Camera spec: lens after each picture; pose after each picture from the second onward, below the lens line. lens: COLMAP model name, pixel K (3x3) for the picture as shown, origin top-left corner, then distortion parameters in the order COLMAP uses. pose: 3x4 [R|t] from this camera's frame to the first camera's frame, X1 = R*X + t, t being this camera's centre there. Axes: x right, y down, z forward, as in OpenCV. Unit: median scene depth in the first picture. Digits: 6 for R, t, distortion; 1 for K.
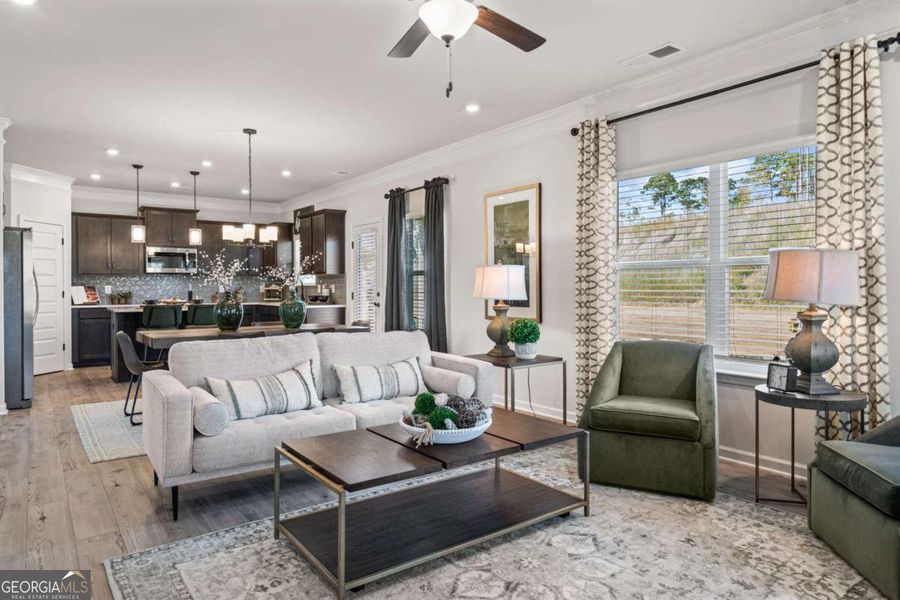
lens RADIAL K [[549.8, 0, 450.0], [0, 549.8, 300.0], [0, 0, 1]] dist [0.002535, 0.001470]
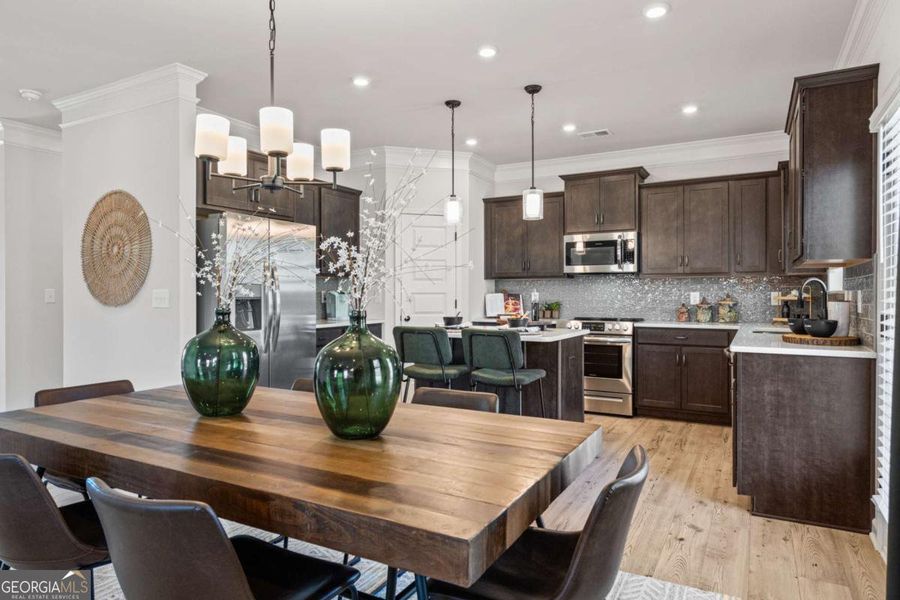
lens RADIAL K [[549.8, 0, 450.0], [0, 549.8, 300.0], [0, 0, 1]] dist [0.002535, 0.001470]
pose [[0.405023, 0.010967, -0.914241, 0.010093], [-0.023519, 0.999722, 0.001573, -0.015170], [0.914004, 0.020865, 0.405169, 0.602219]]
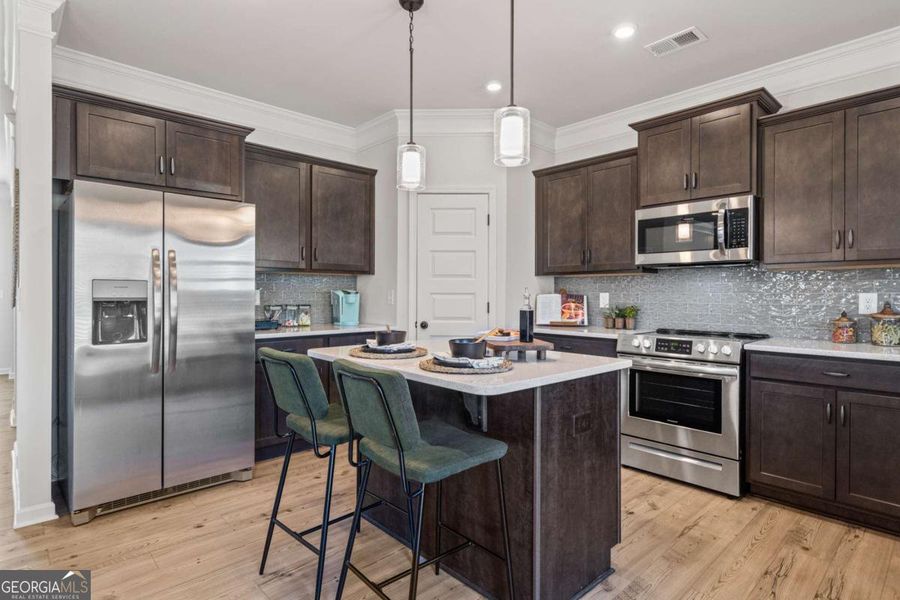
lens RADIAL K [[470.2, 0, 448.9], [0, 470.2, 298.1], [0, 0, 1]] dist [0.000301, 0.000817]
pose [[0.102290, 0.010921, -0.994695, -0.171358], [-0.028944, 0.999549, 0.007998, -0.021021], [0.994333, 0.027972, 0.102560, 0.806657]]
